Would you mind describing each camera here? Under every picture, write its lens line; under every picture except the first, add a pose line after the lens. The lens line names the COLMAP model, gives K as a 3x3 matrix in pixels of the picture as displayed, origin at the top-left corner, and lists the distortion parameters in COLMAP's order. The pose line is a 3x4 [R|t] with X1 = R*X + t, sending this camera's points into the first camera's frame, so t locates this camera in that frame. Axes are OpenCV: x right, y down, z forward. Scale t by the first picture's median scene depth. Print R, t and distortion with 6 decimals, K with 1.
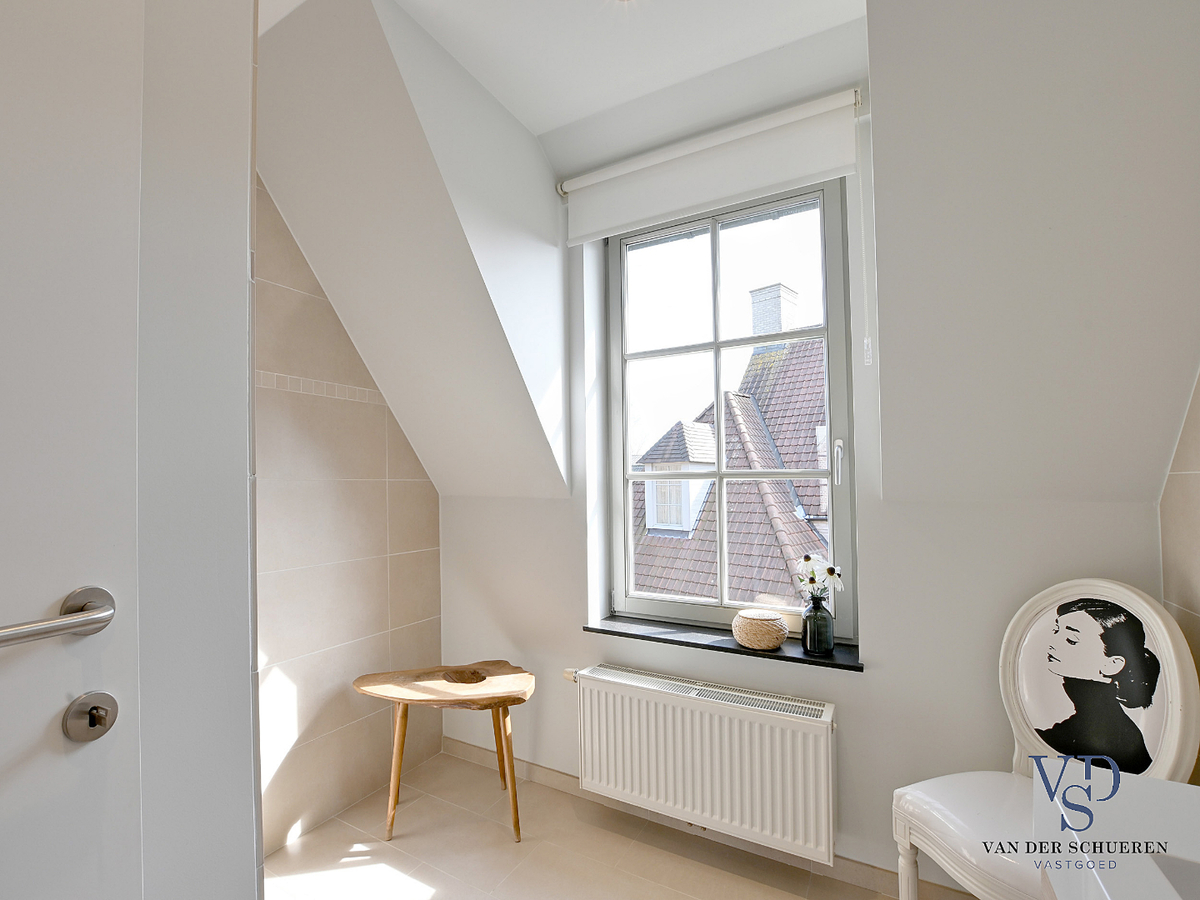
lens RADIAL K [[554.3, 0, 605.3], [0, 554.3, 473.8], [0, 0, 1]] dist [-0.022051, 0.000647]
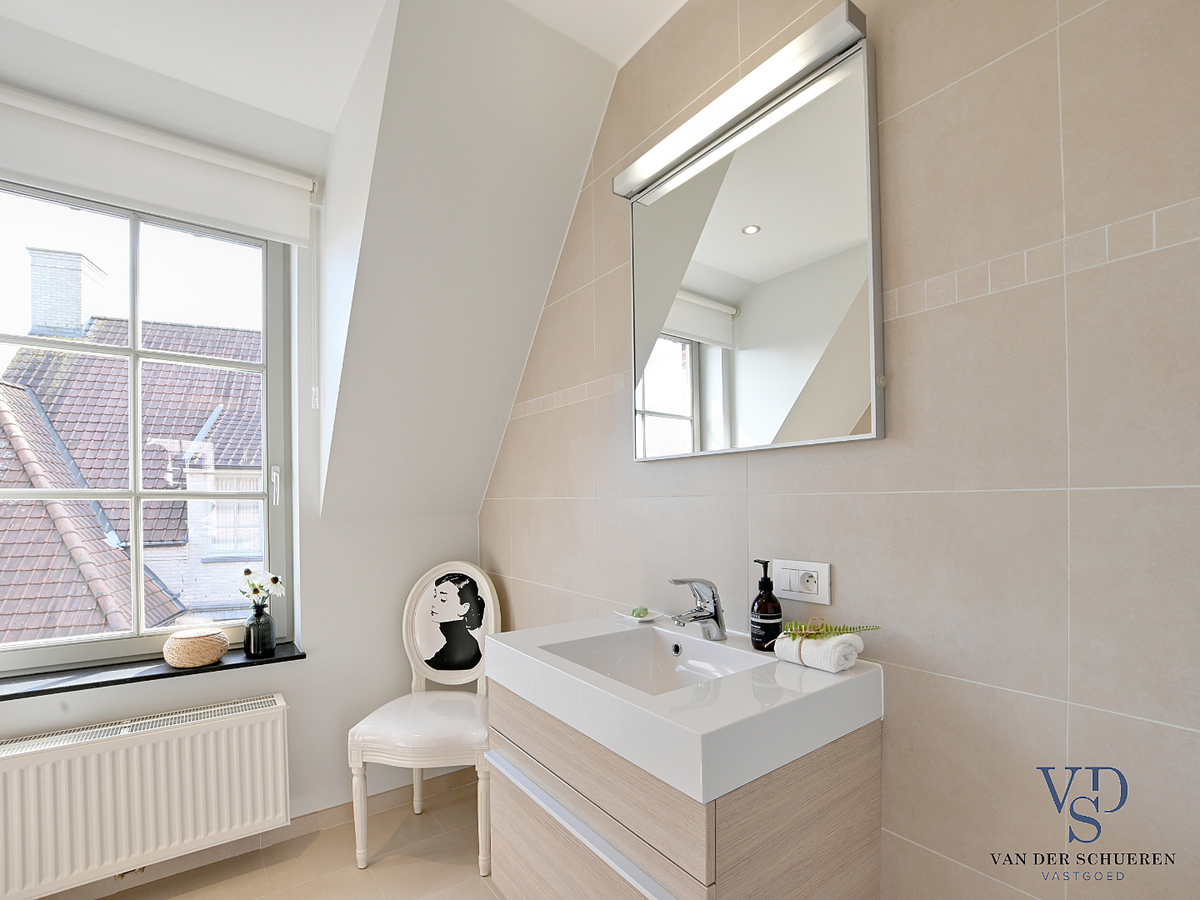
lens RADIAL K [[551.3, 0, 600.4], [0, 551.3, 502.5], [0, 0, 1]] dist [0.000480, 0.000079]
pose [[0.426041, 0.006576, 0.904680, -0.336143], [-0.017287, 0.999850, 0.000873, 0.000829], [-0.904539, -0.016011, 0.426091, -0.102457]]
